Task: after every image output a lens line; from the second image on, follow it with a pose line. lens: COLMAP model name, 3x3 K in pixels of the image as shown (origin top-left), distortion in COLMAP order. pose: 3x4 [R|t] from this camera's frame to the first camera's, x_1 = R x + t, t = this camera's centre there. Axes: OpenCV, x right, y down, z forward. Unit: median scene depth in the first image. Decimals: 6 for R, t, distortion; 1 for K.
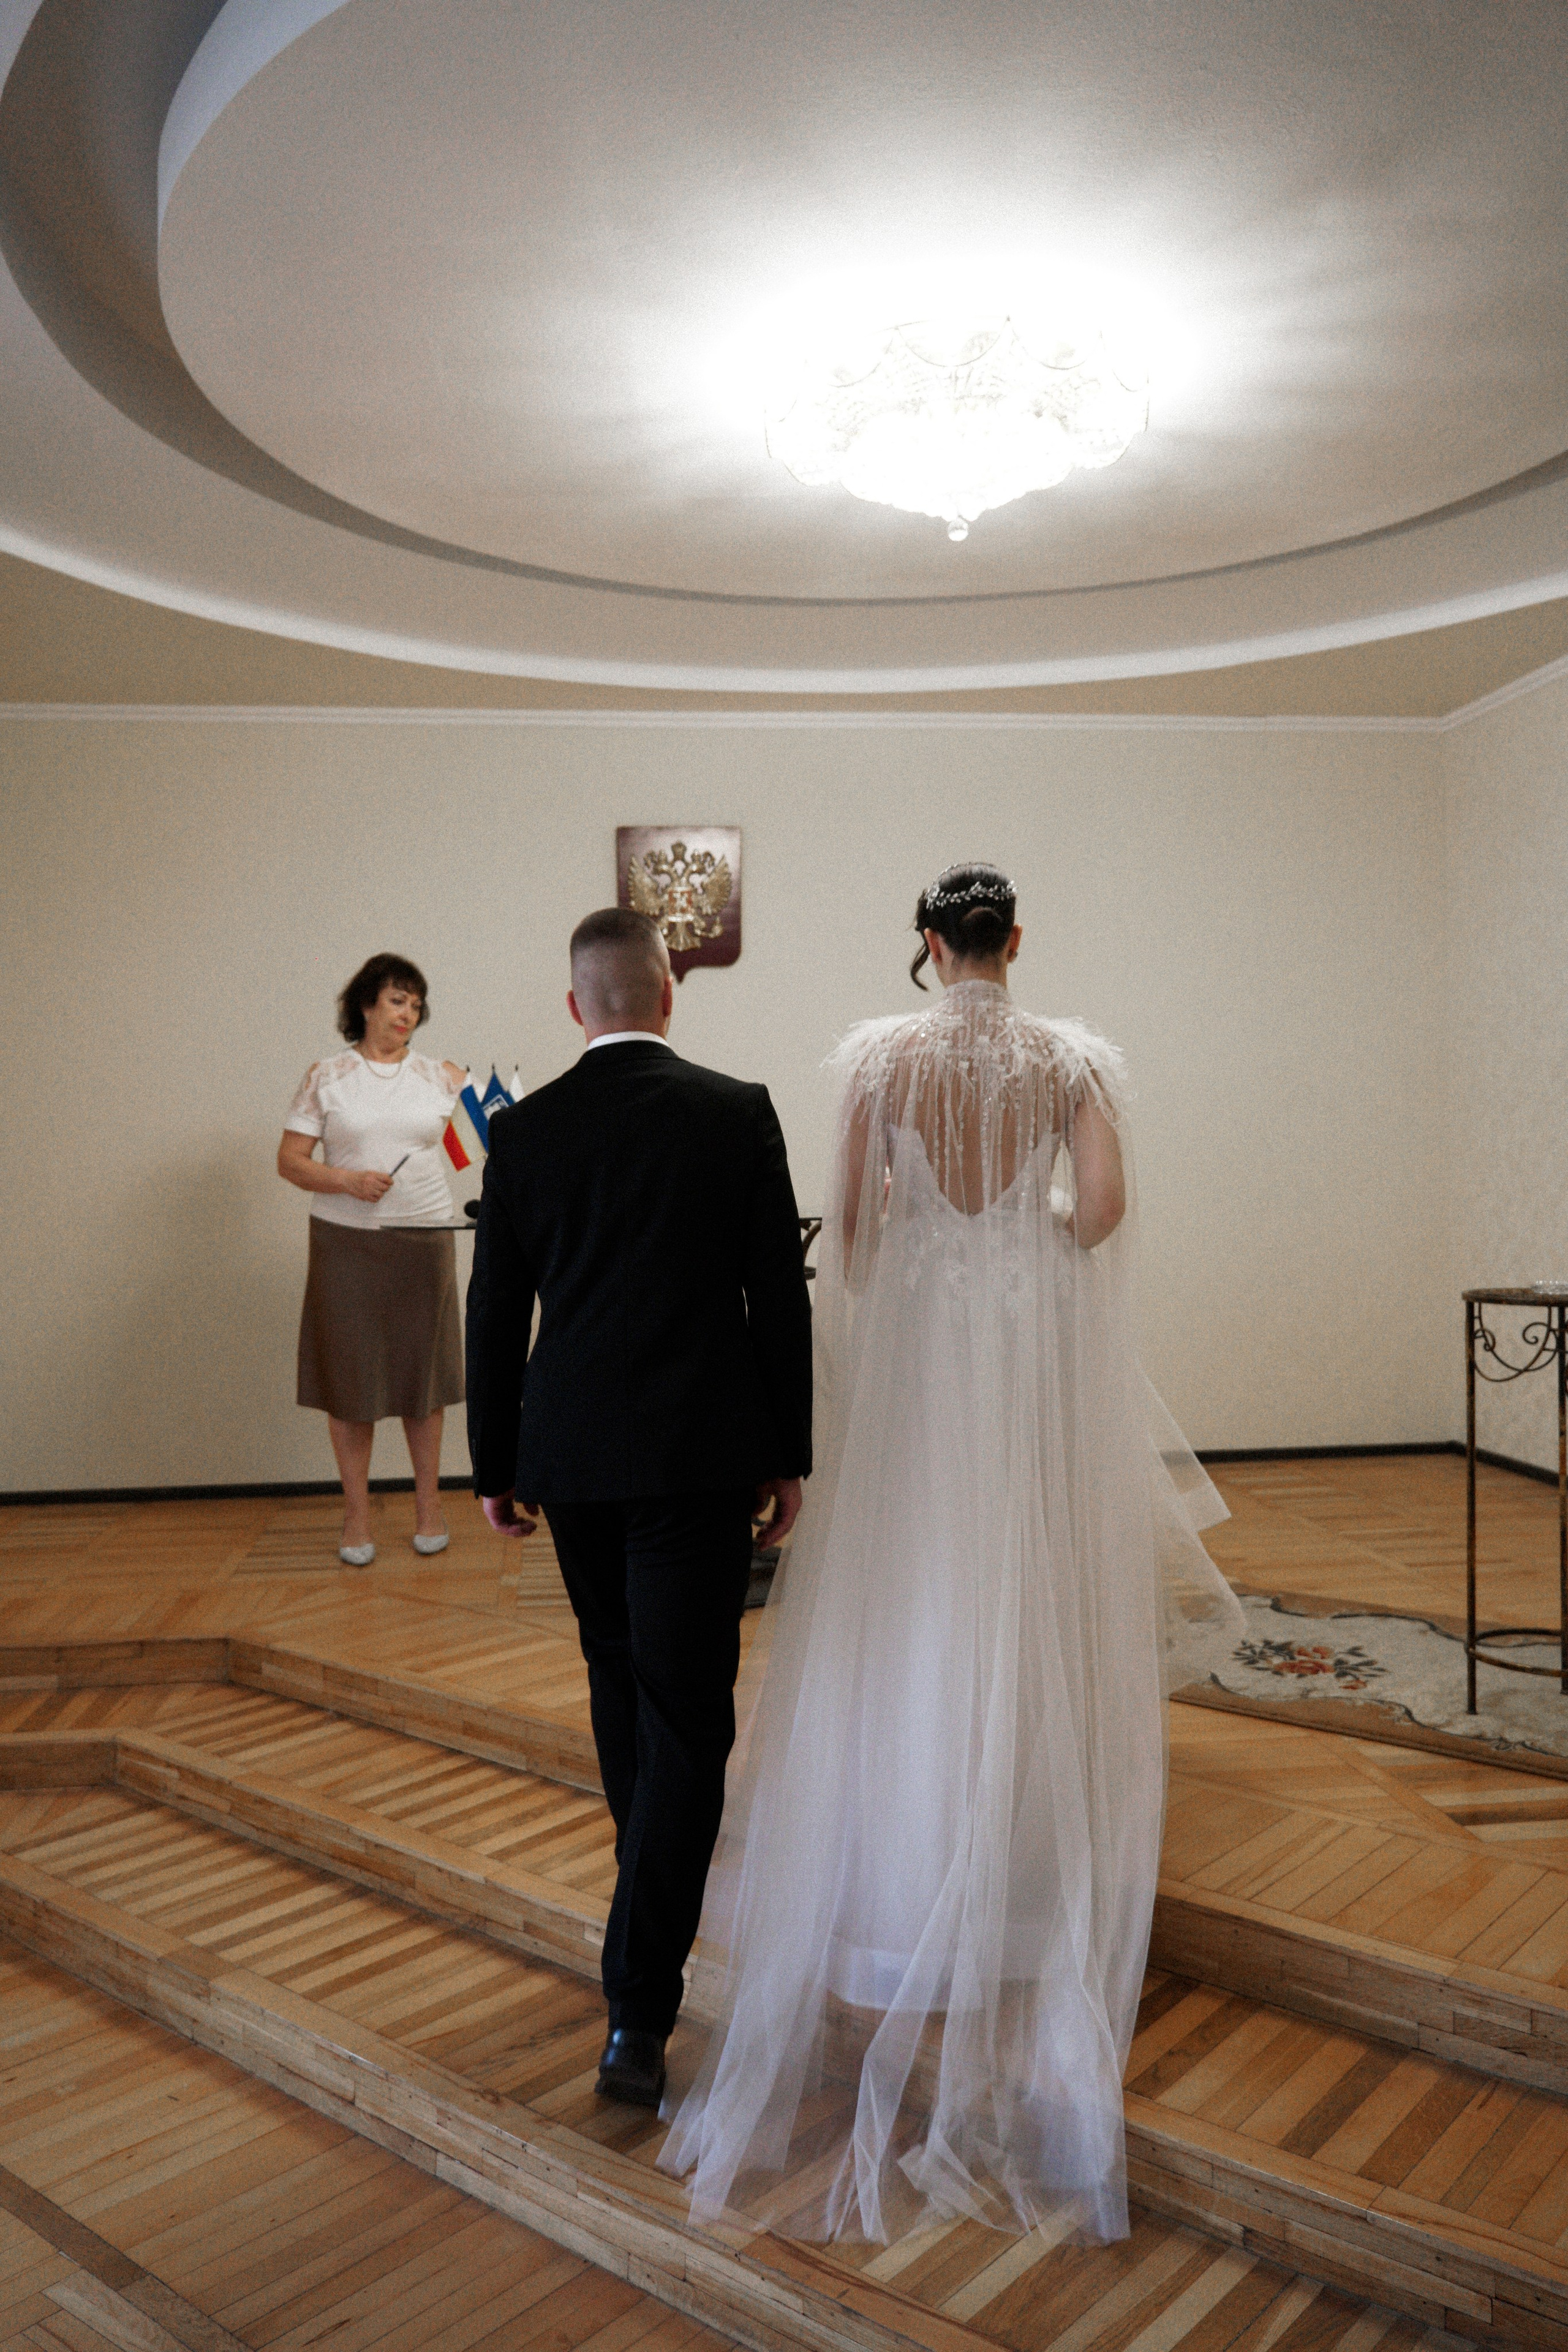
lens RADIAL K [[1677.9, 0, 784.0], [0, 1677.9, 1176.0], [0, 0, 1]] dist [-0.012831, -0.001772]
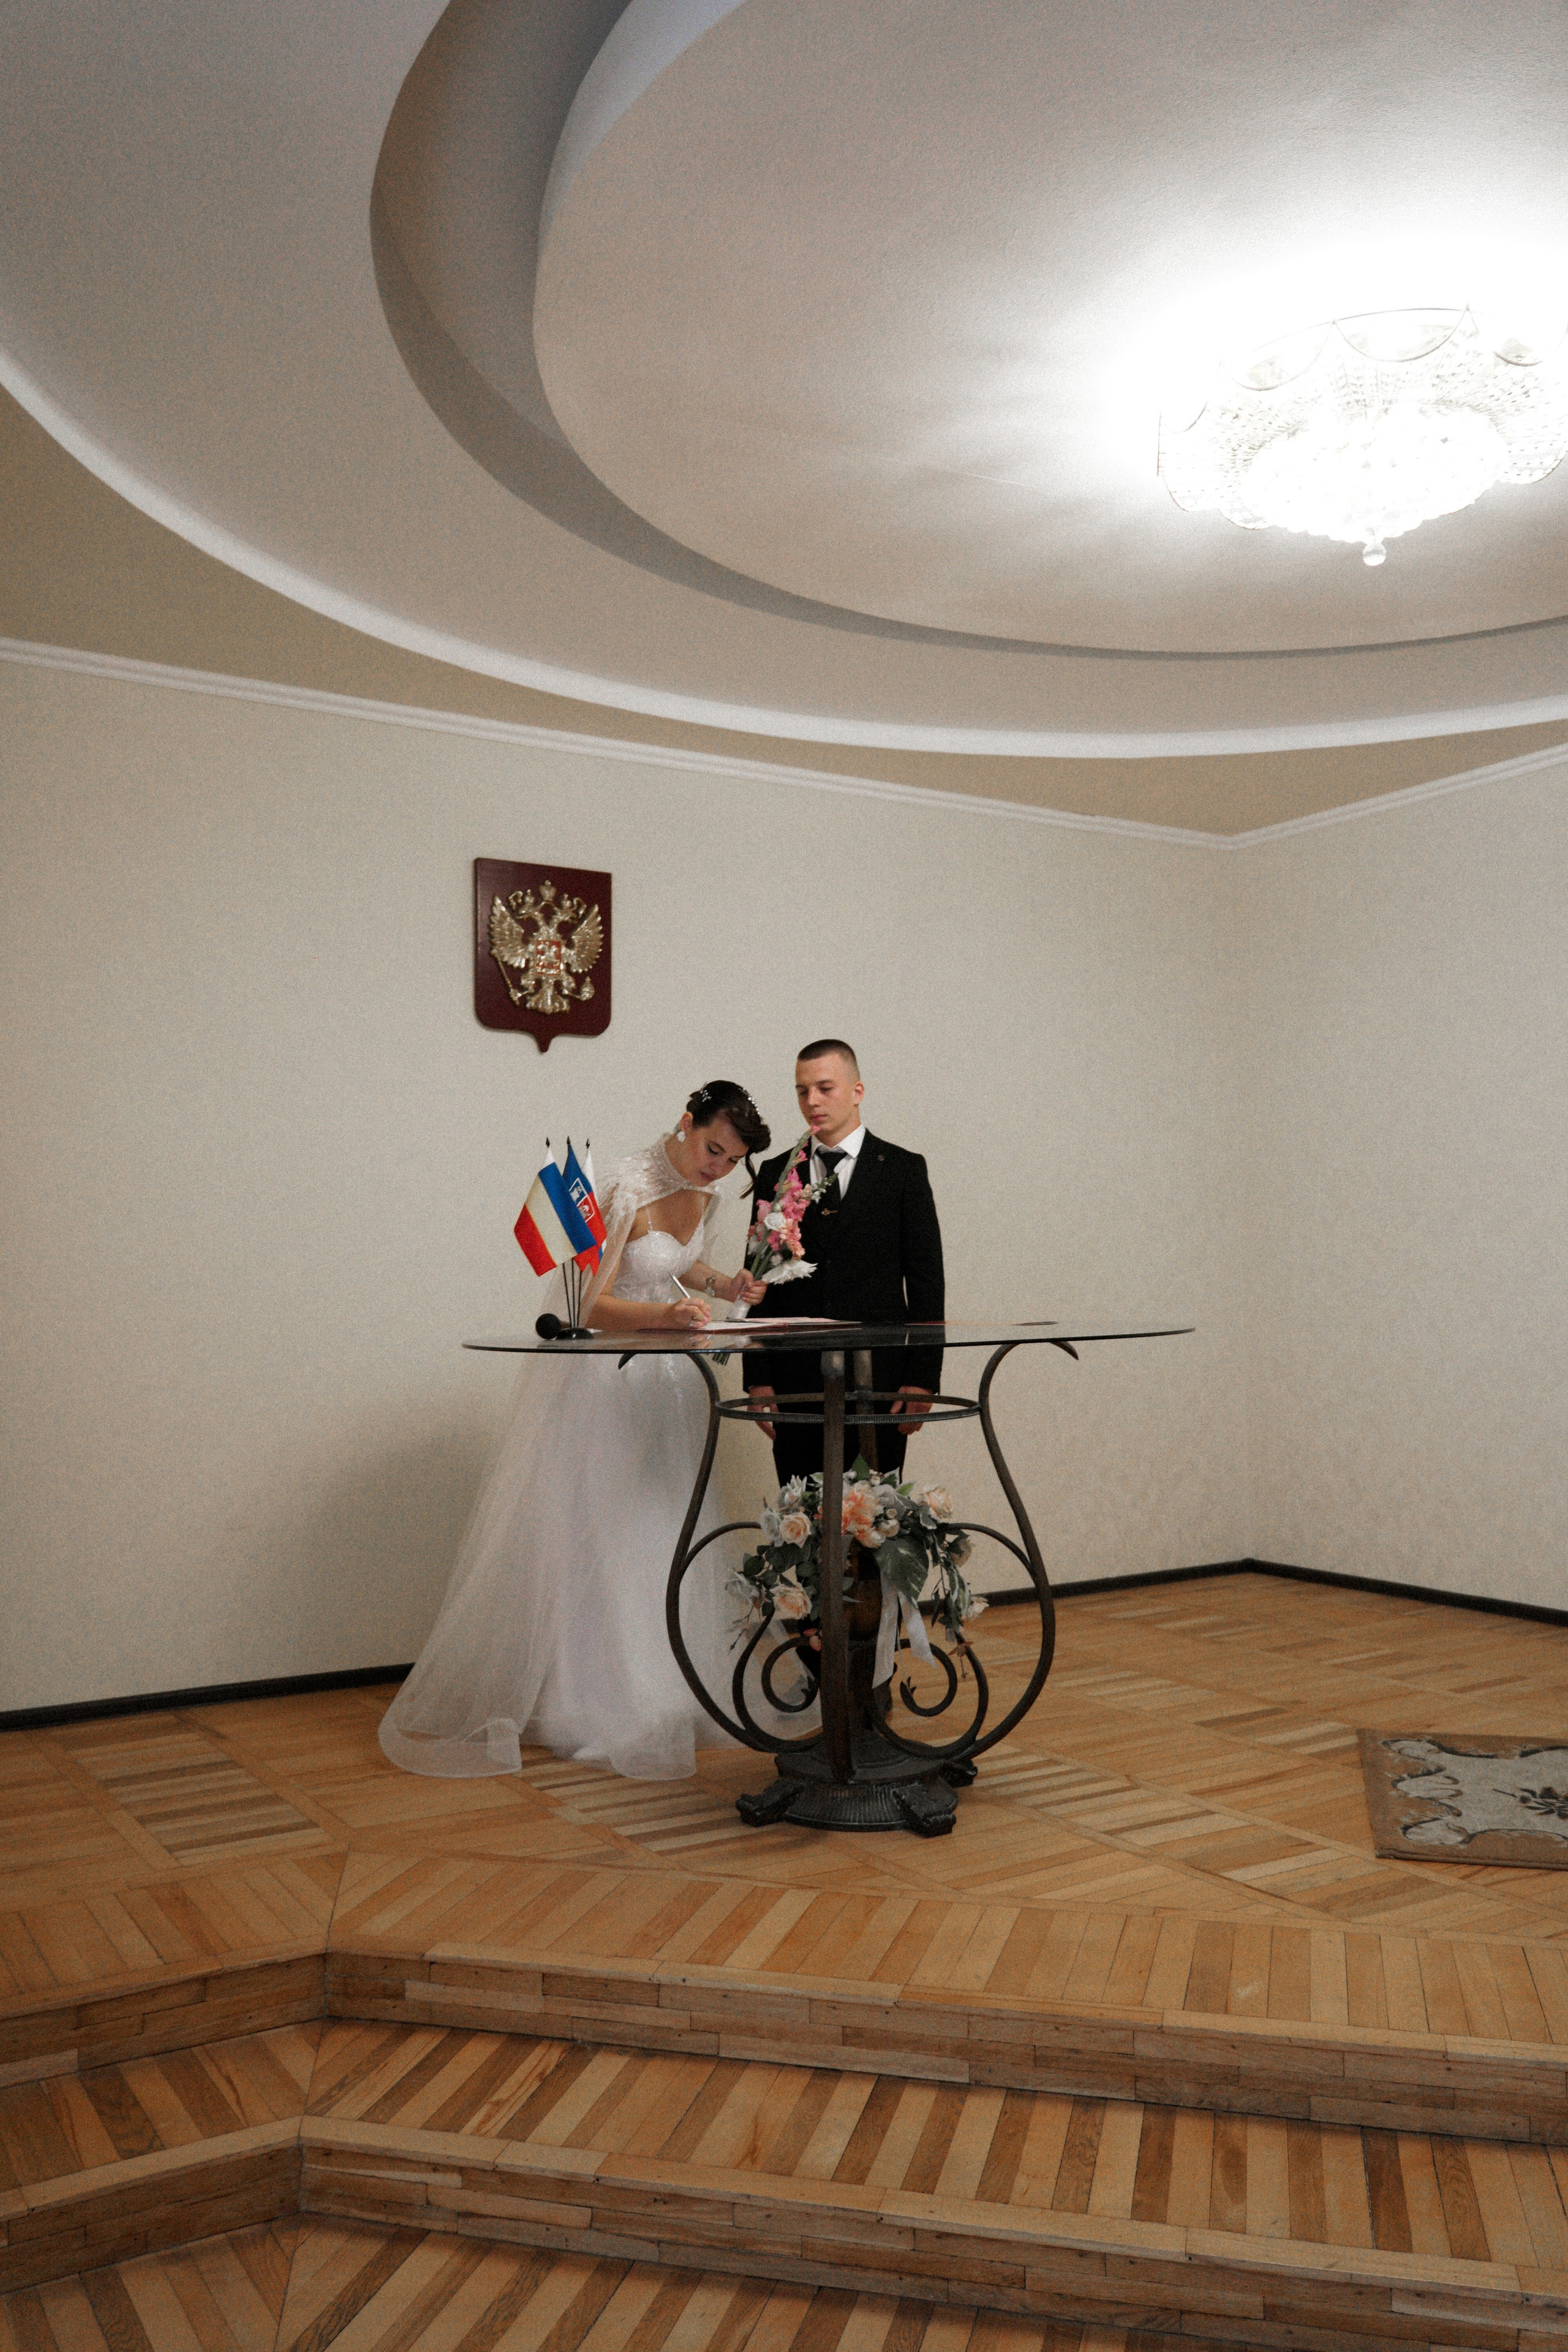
lens RADIAL K [[1749.7, 0, 784.0], [0, 1749.7, 1176.0], [0, 0, 1]] dist [-0.004630, -0.006831]
pose [[0.914607, 0.031013, 0.403154, -0.474027], [-0.005250, 0.997881, -0.064854, 0.003326], [-0.404311, 0.057200, 0.912831, 0.257368]]
